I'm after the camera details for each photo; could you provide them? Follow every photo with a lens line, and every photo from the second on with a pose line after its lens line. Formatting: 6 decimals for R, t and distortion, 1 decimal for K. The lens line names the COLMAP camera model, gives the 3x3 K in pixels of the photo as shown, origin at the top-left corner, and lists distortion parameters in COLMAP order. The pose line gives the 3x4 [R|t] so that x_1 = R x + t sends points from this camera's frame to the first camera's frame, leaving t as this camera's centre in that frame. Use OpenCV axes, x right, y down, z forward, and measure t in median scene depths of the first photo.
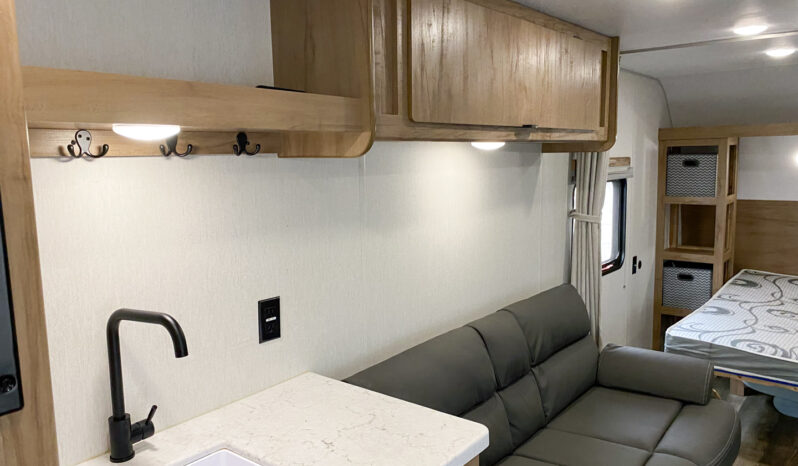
lens RADIAL K [[591.8, 0, 404.3], [0, 591.8, 234.4], [0, 0, 1]] dist [-0.008543, 0.005168]
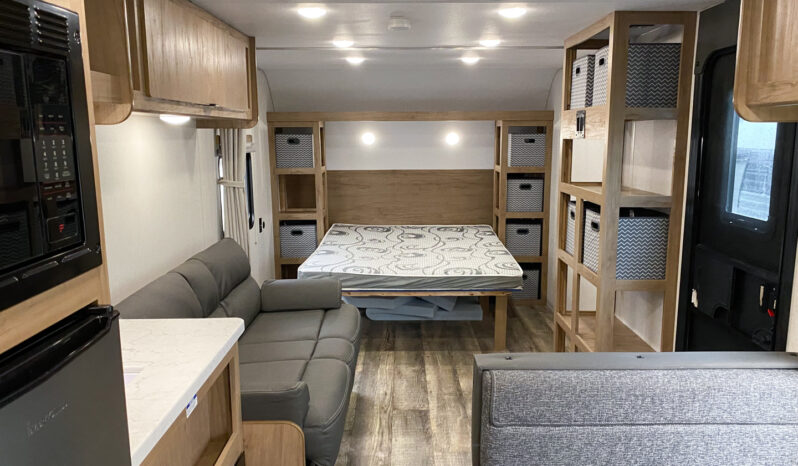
lens RADIAL K [[591.8, 0, 415.4], [0, 591.8, 244.9], [0, 0, 1]] dist [-0.008543, 0.005168]
pose [[0.756627, -0.102356, 0.645785, -0.195599], [0.073403, 0.994724, 0.071661, 0.035609], [-0.649713, -0.006818, 0.760149, -0.156230]]
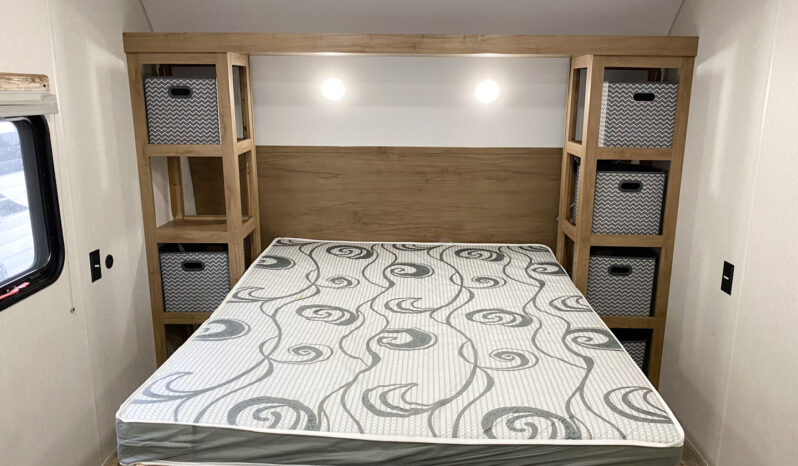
lens RADIAL K [[591.8, 0, 406.2], [0, 591.8, 231.8], [0, 0, 1]] dist [-0.008543, 0.005168]
pose [[0.774621, -0.119521, 0.621029, 0.337204], [0.059393, 0.991388, 0.116717, -0.039276], [-0.629631, -0.053527, 0.775048, 0.445847]]
